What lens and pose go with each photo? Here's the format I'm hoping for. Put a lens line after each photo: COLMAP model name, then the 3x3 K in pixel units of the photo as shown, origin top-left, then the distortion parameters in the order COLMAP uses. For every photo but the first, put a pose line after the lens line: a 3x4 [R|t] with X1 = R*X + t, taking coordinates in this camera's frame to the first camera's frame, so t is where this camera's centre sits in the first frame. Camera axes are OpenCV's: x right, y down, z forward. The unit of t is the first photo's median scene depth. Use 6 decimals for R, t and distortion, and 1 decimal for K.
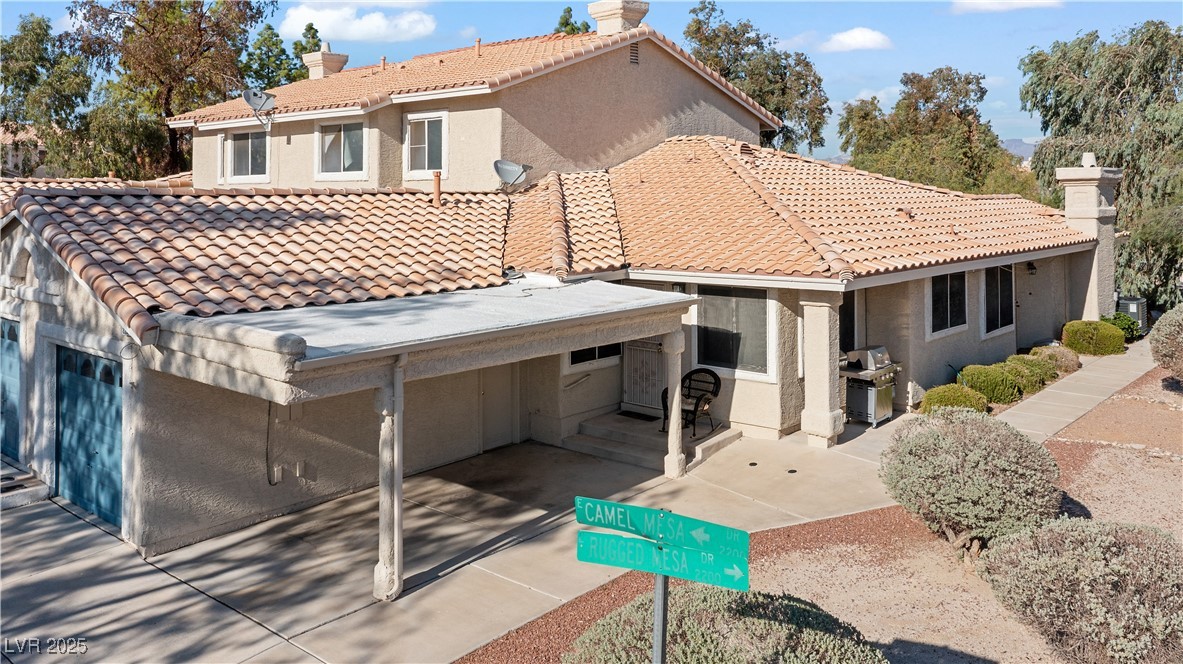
lens RADIAL K [[975.4, 0, 586.5], [0, 975.4, 167.3], [0, 0, 1]] dist [-0.002837, -0.000971]
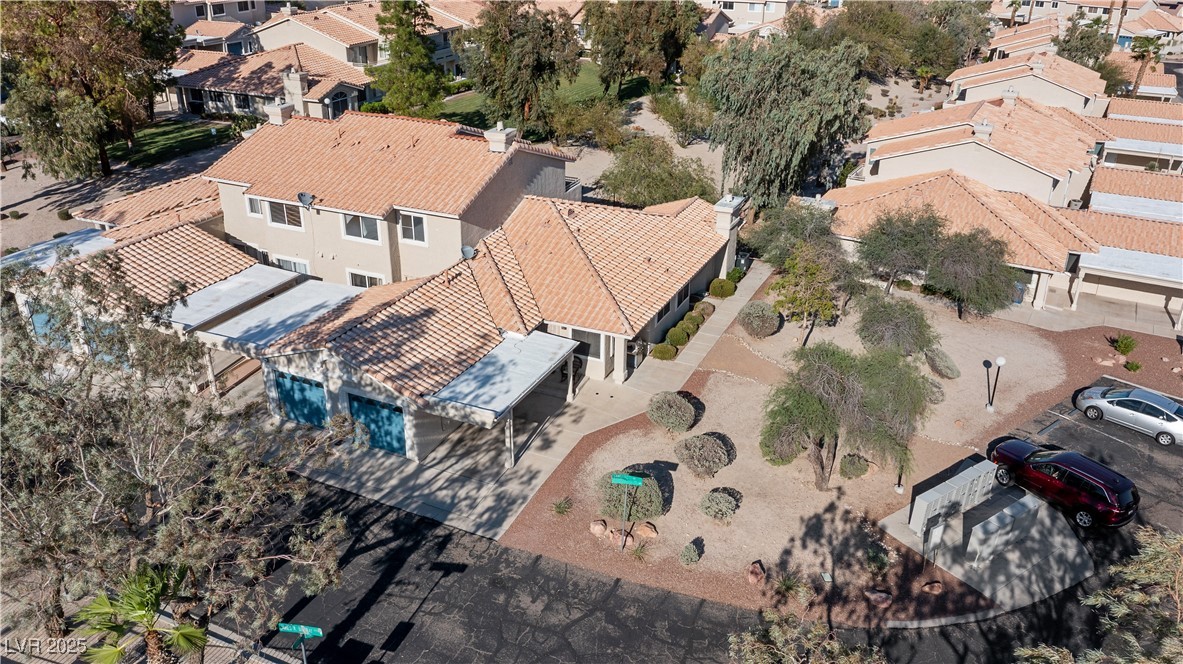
lens RADIAL K [[932.6, 0, 591.5], [0, 932.6, 332.0], [0, 0, 1]] dist [-0.013385, 0.005335]
pose [[0.956565, -0.111862, 0.269204, -0.463266], [-0.017632, 0.899559, 0.436443, -0.867708], [-0.290987, -0.422233, 0.858514, -1.033257]]
